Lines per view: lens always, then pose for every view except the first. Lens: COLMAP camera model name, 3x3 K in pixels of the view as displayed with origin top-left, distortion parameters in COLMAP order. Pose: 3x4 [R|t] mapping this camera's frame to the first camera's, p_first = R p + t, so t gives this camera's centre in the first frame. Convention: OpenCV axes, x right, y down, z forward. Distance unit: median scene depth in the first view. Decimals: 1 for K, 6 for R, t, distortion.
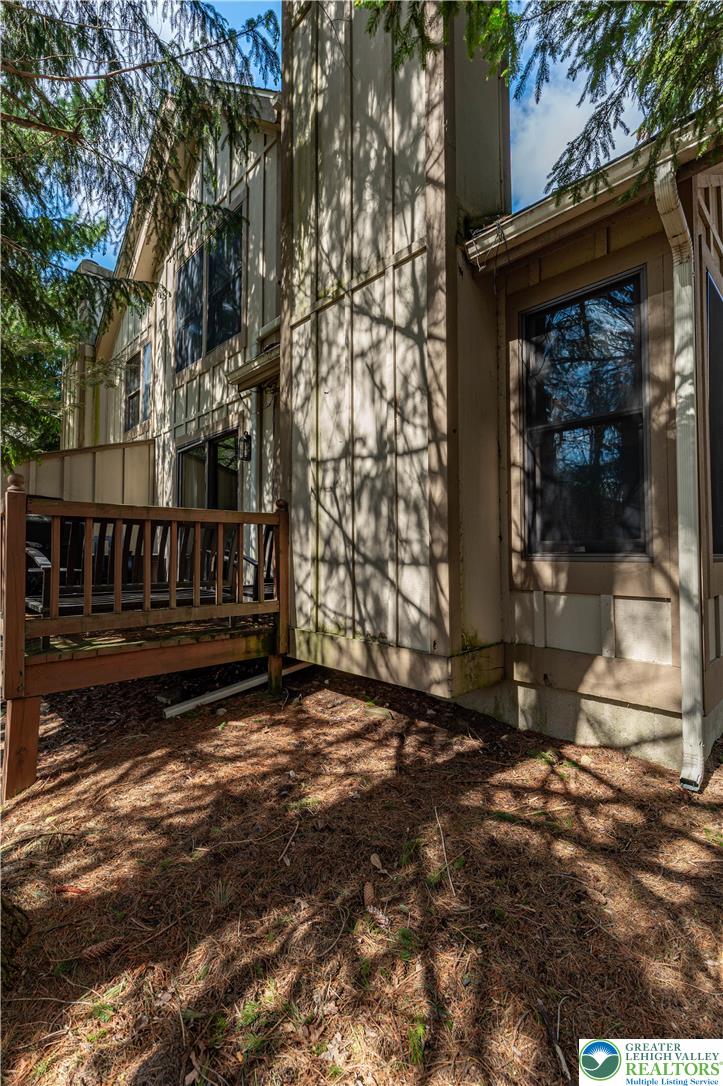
lens RADIAL K [[476.1, 0, 359.3], [0, 476.1, 537.9], [0, 0, 1]] dist [0.002611, -0.000503]
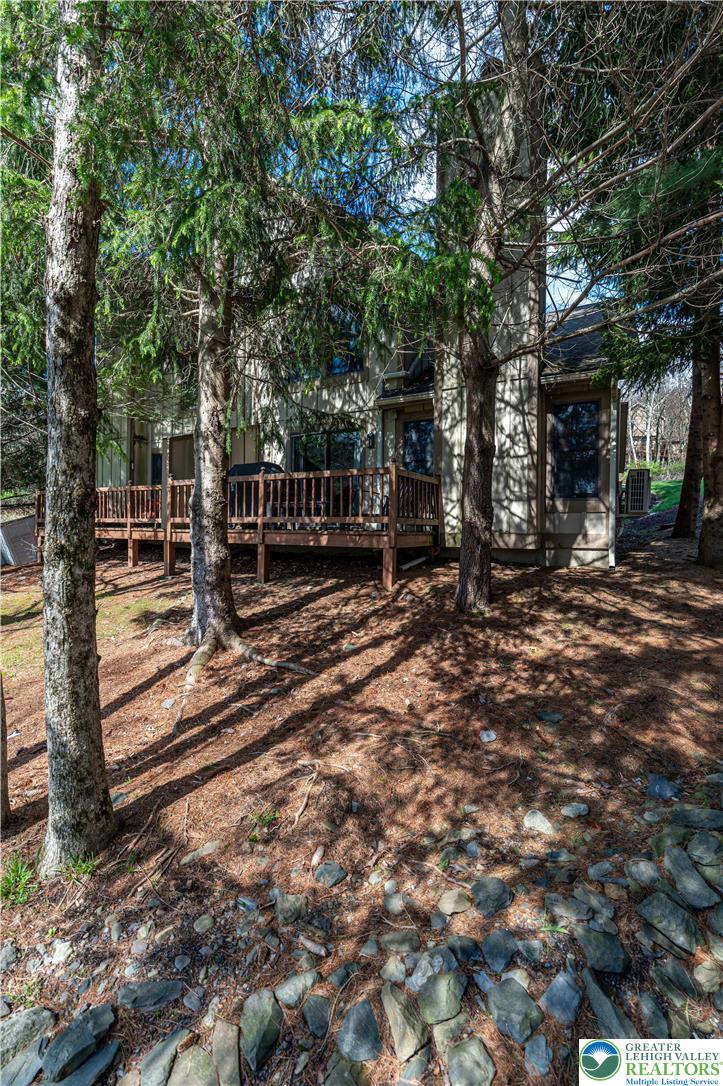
lens RADIAL K [[476.1, 0, 357.5], [0, 476.1, 534.7], [0, 0, 1]] dist [0.002611, -0.000503]
pose [[0.956211, 0.006962, 0.292597, -1.425351], [-0.020497, 0.998855, 0.043219, 0.141398], [-0.291961, -0.047324, 0.955259, -1.183303]]
